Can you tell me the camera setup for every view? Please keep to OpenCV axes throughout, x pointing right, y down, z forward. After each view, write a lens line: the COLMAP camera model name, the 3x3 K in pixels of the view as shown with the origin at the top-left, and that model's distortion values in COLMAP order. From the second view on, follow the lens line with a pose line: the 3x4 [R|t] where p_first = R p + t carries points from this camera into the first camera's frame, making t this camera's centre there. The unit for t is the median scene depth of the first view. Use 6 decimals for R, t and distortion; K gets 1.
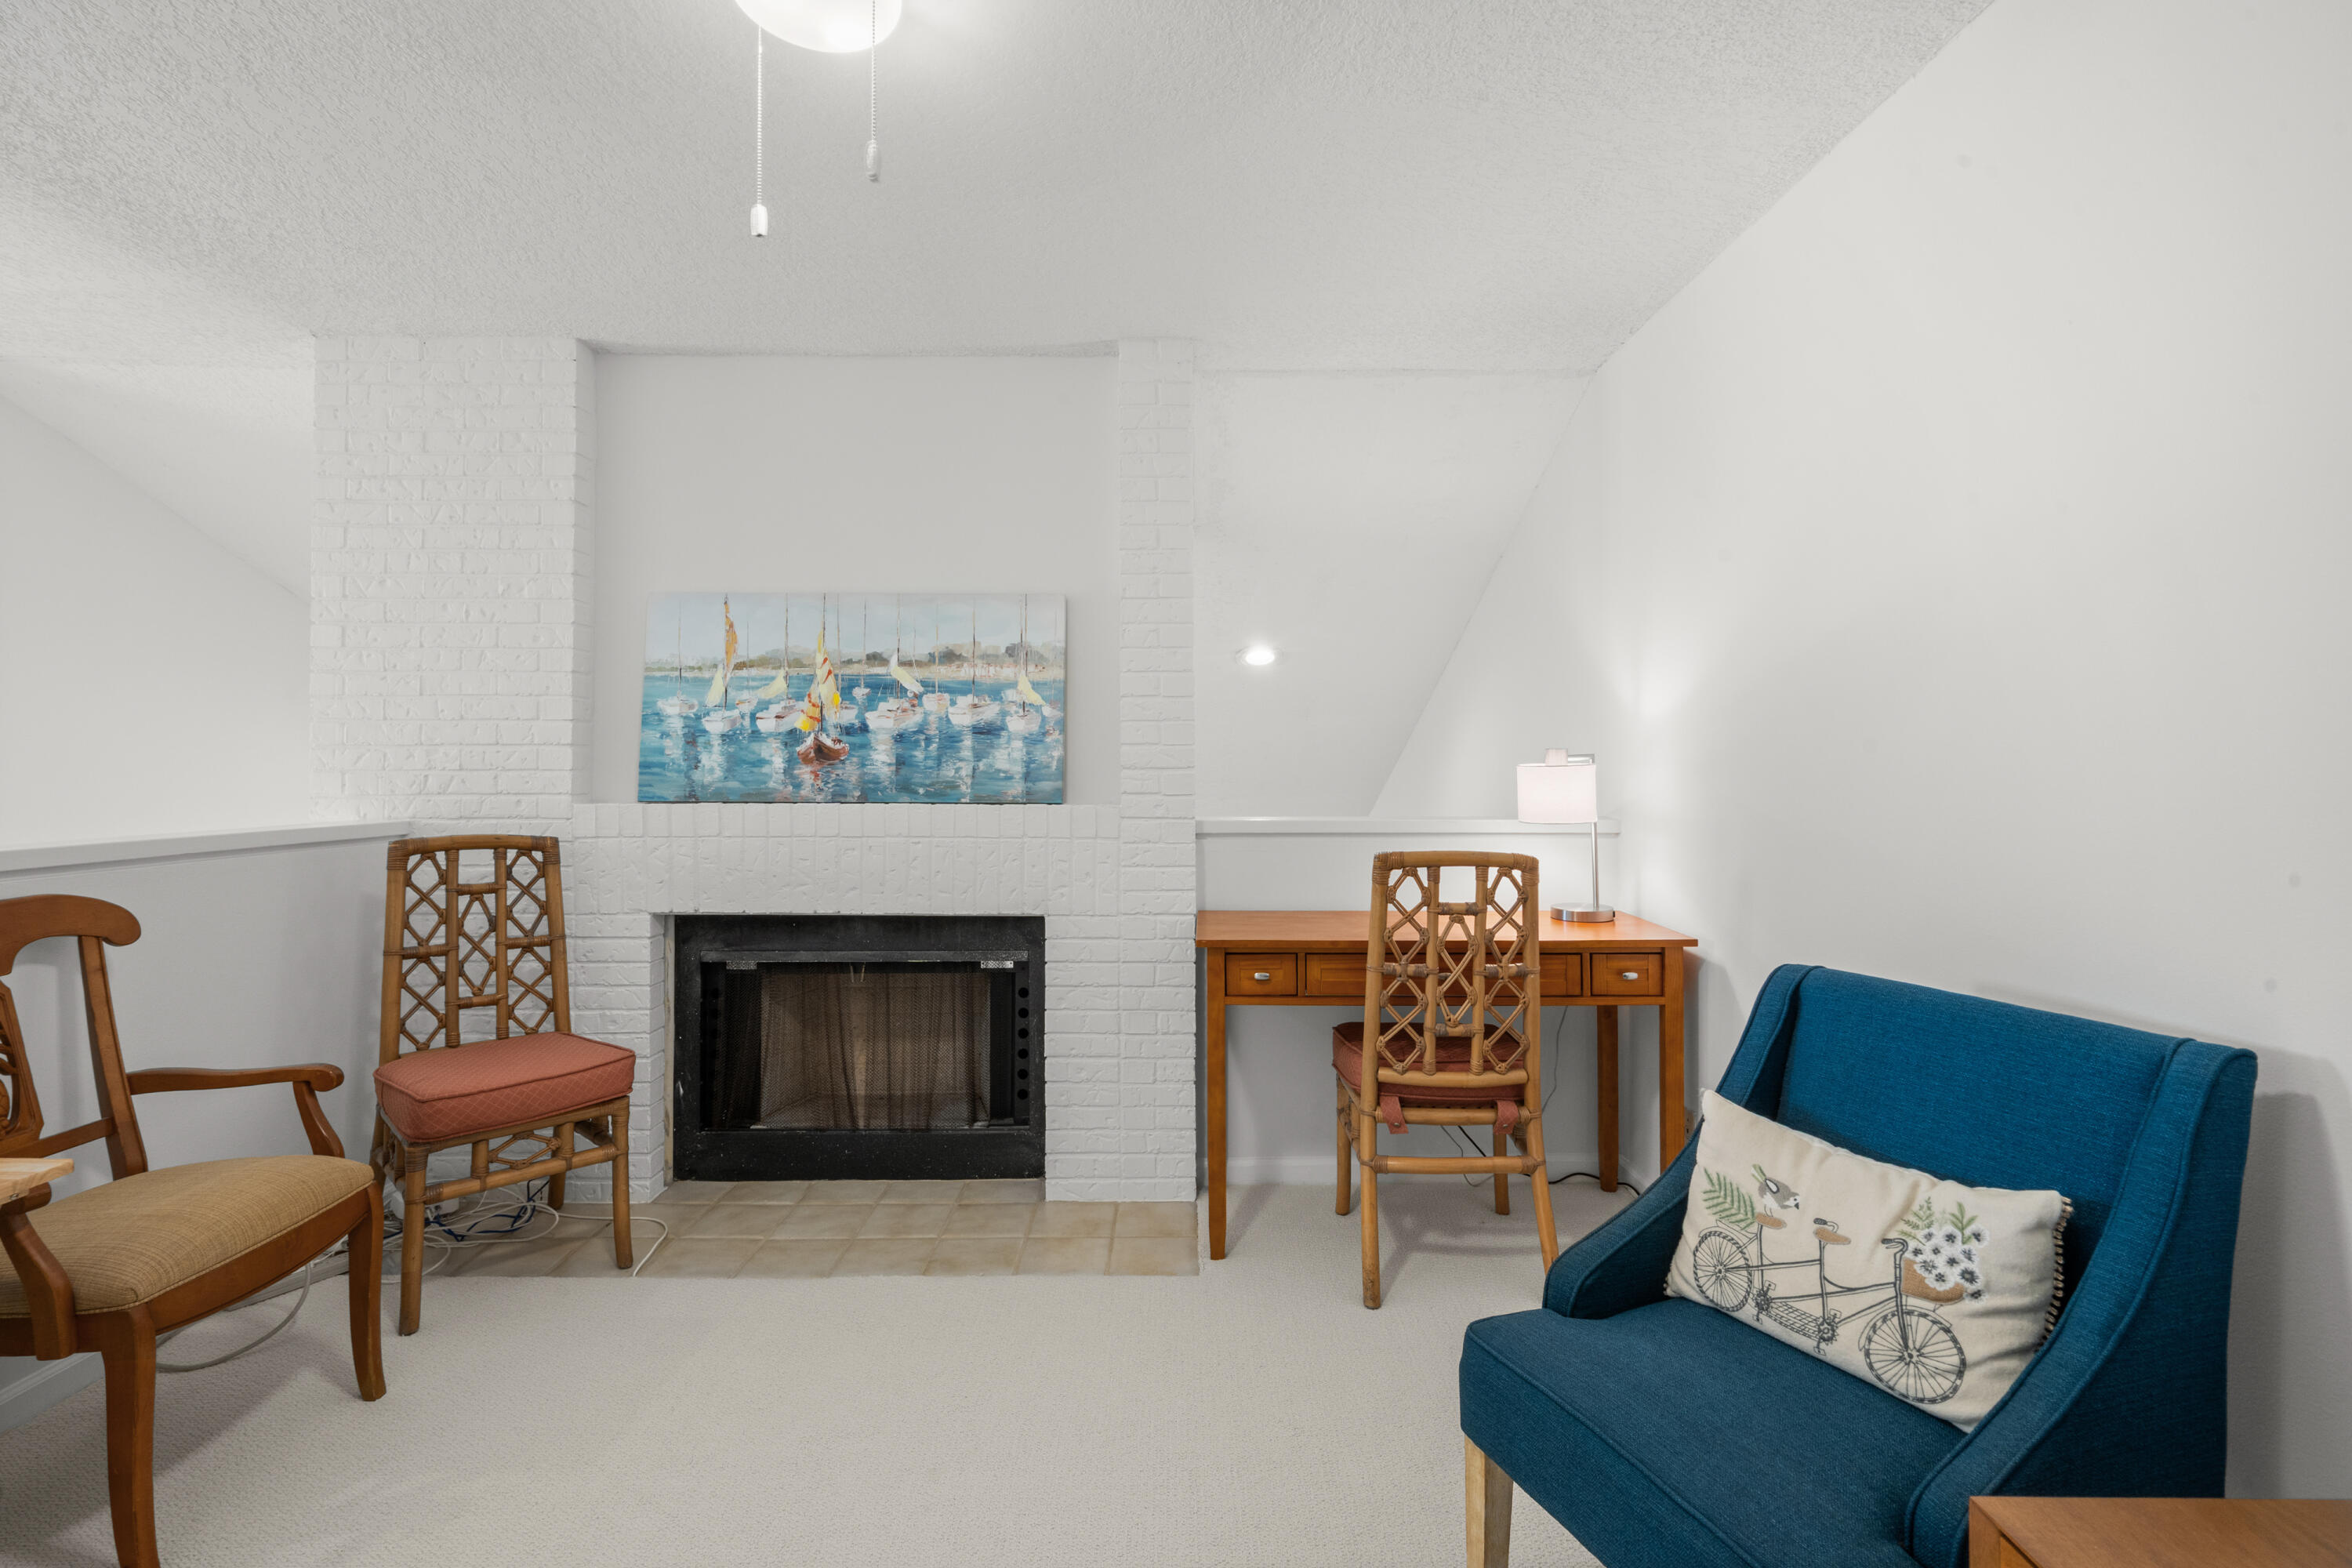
lens RADIAL K [[1106.6, 0, 1175.0], [0, 1106.6, 742.8], [0, 0, 1]] dist [-0.002625, 0.000519]
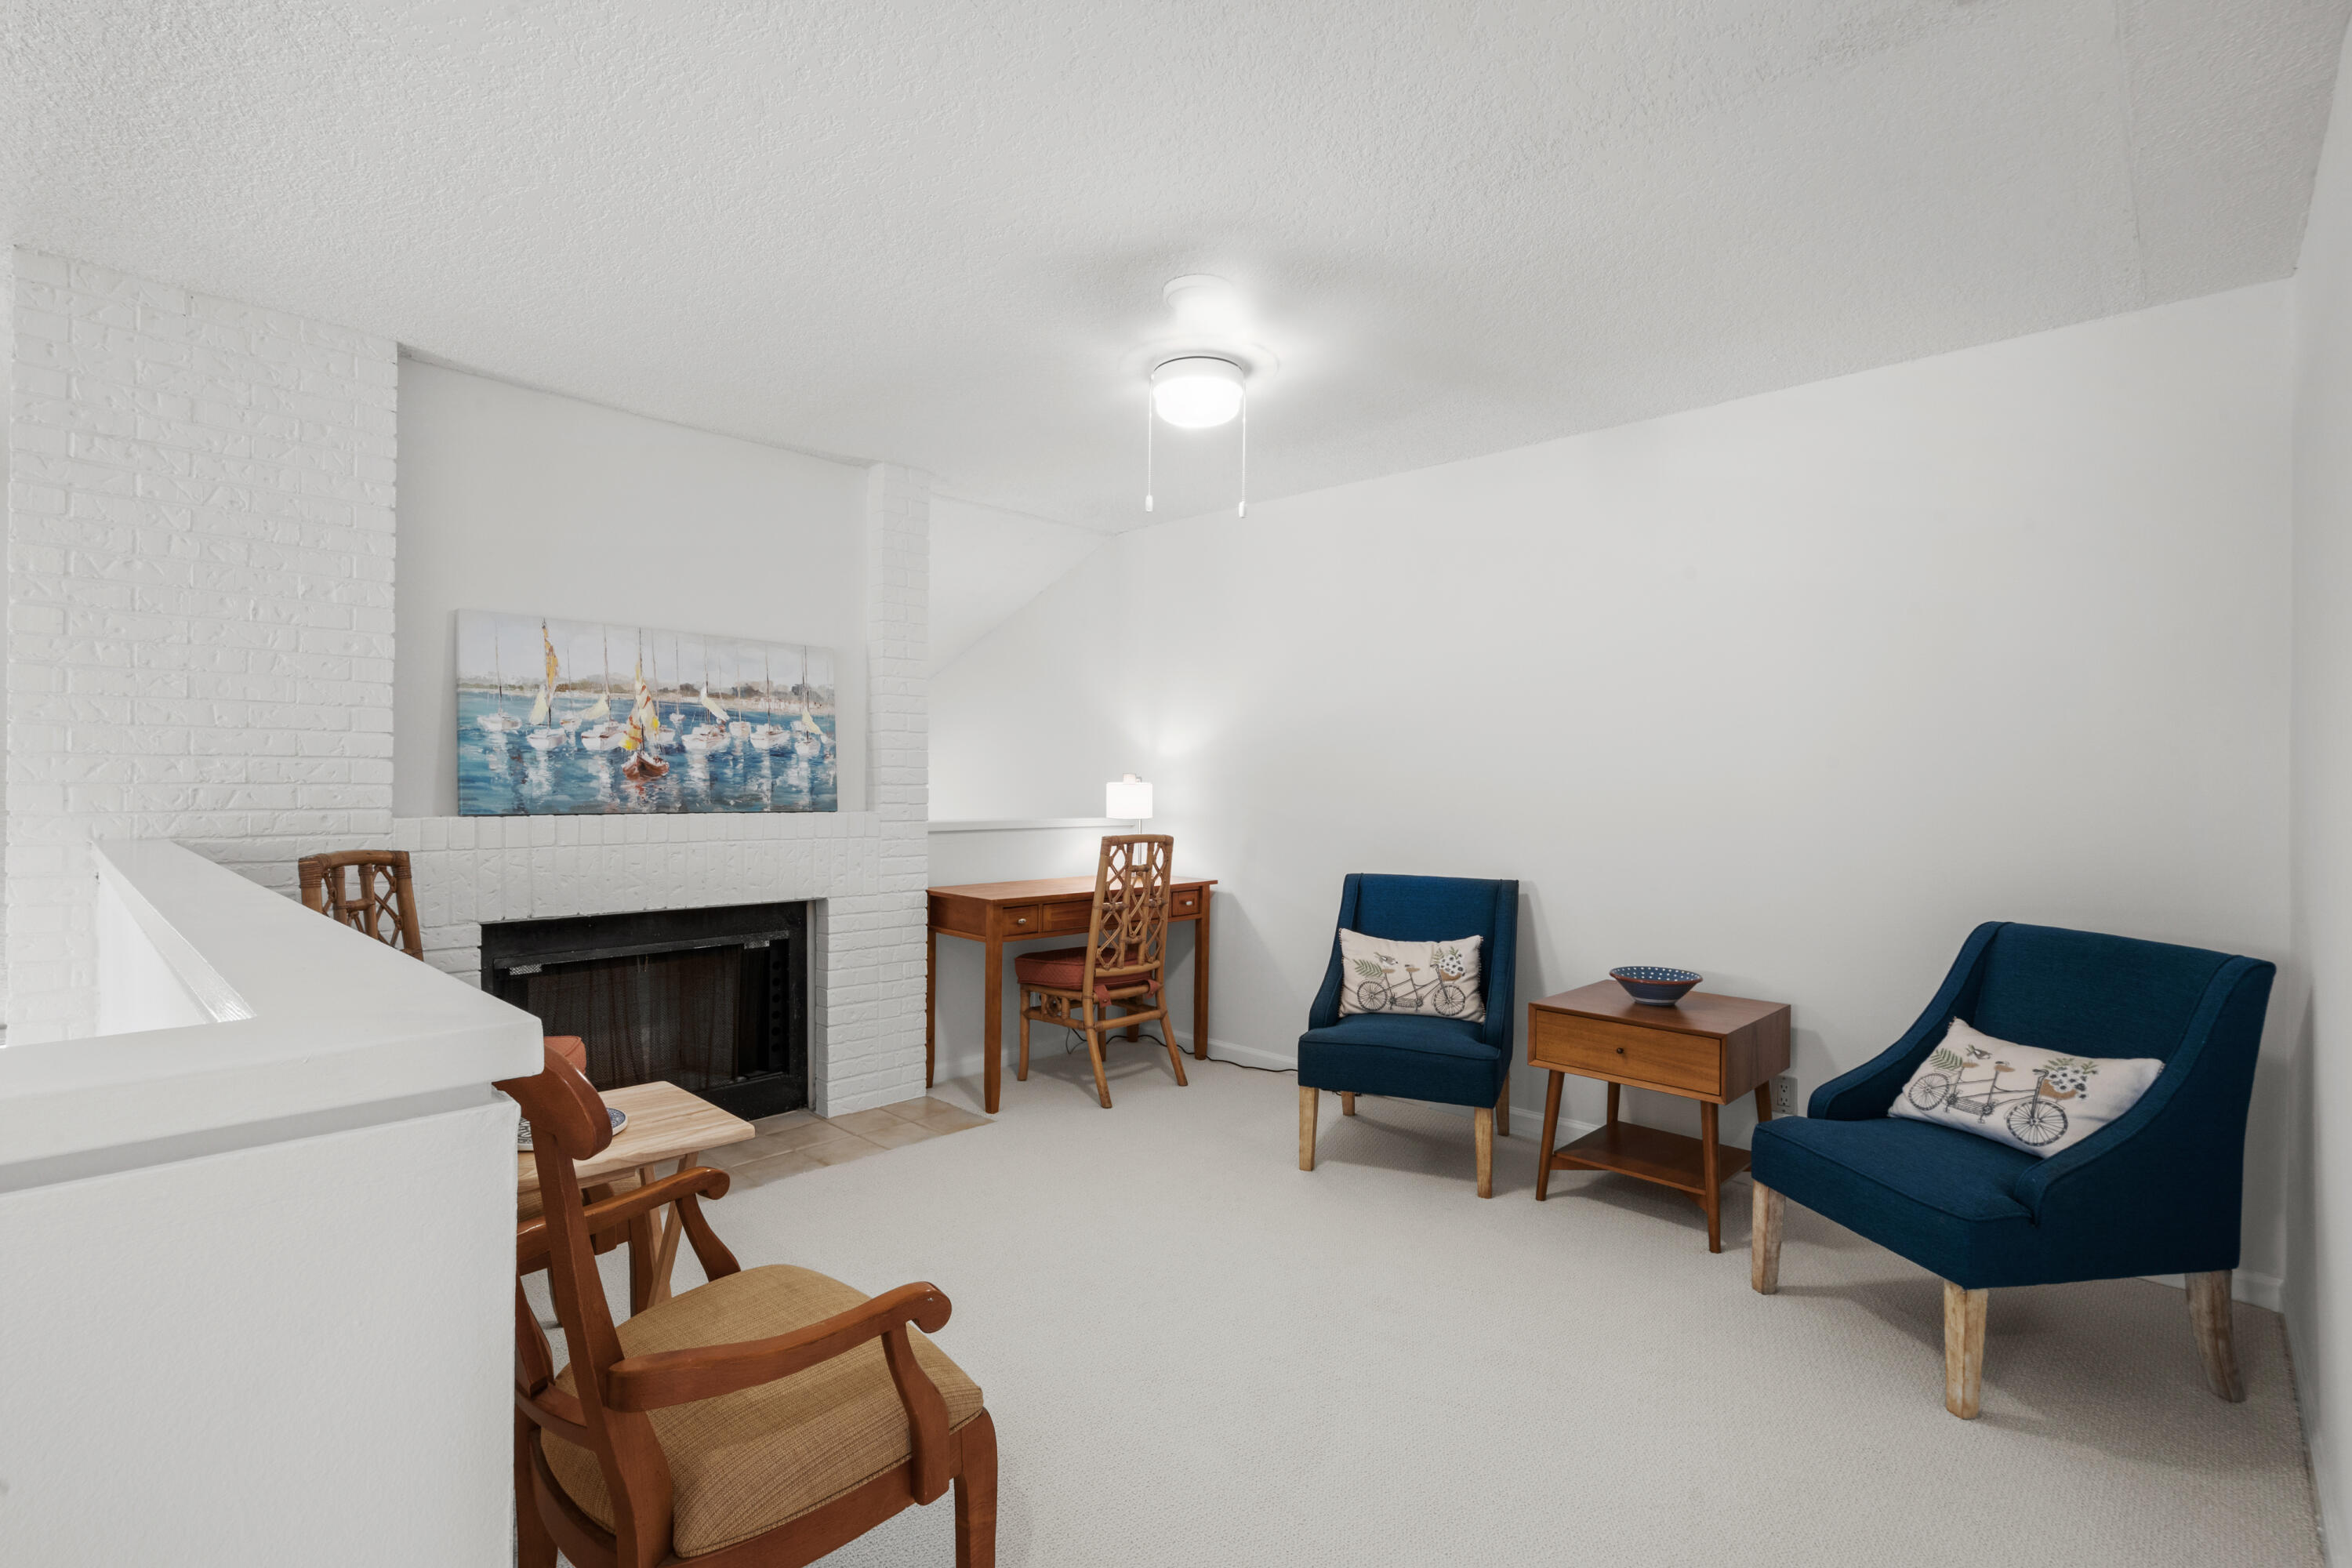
lens RADIAL K [[1079.8, 0, 1166.0], [0, 1079.8, 770.1], [0, 0, 1]] dist [-0.000593, 0.000415]
pose [[0.702675, 0.013713, 0.711379, -0.731826], [-0.022382, 0.999745, 0.002837, -0.005590], [-0.711159, -0.017916, 0.702803, -0.159644]]
